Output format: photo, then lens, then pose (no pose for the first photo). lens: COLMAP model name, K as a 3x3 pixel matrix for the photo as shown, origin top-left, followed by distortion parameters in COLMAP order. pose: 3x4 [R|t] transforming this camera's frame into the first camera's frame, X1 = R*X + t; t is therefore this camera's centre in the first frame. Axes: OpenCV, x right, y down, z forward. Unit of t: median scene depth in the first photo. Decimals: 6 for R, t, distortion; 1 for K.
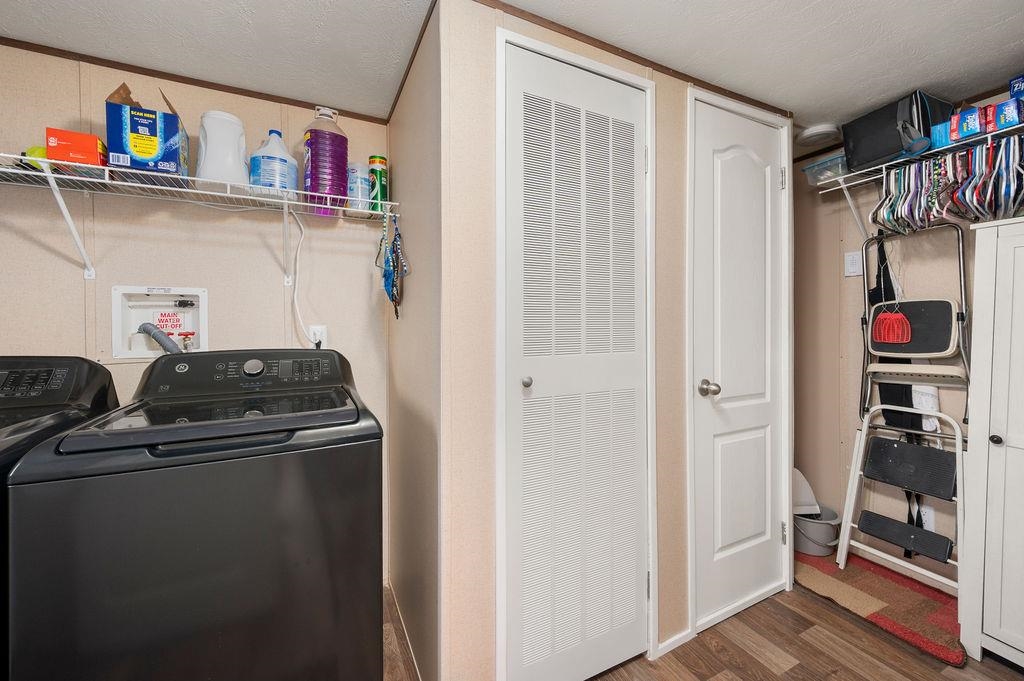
lens RADIAL K [[408.2, 0, 511.9], [0, 408.2, 326.6], [0, 0, 1]] dist [-0.000766, -0.000111]
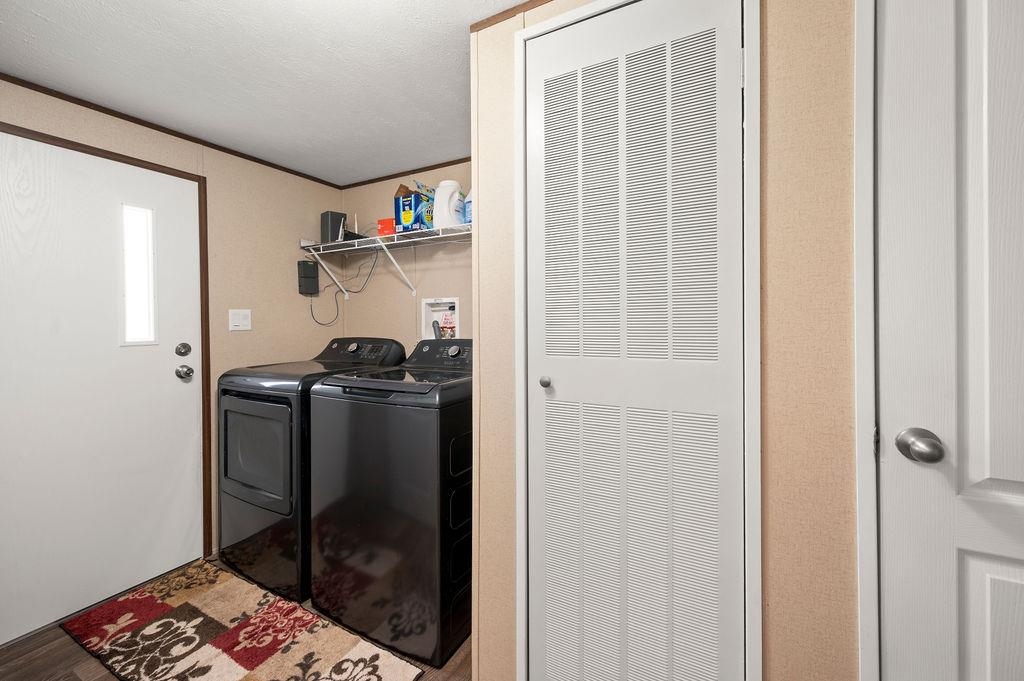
lens RADIAL K [[406.6, 0, 514.2], [0, 406.6, 320.9], [0, 0, 1]] dist [0.000142, -0.000017]
pose [[0.581274, -0.002403, -0.813705, 0.719978], [-0.000108, 0.999995, -0.003030, -0.004233], [0.813708, 0.001849, 0.581271, 0.364286]]
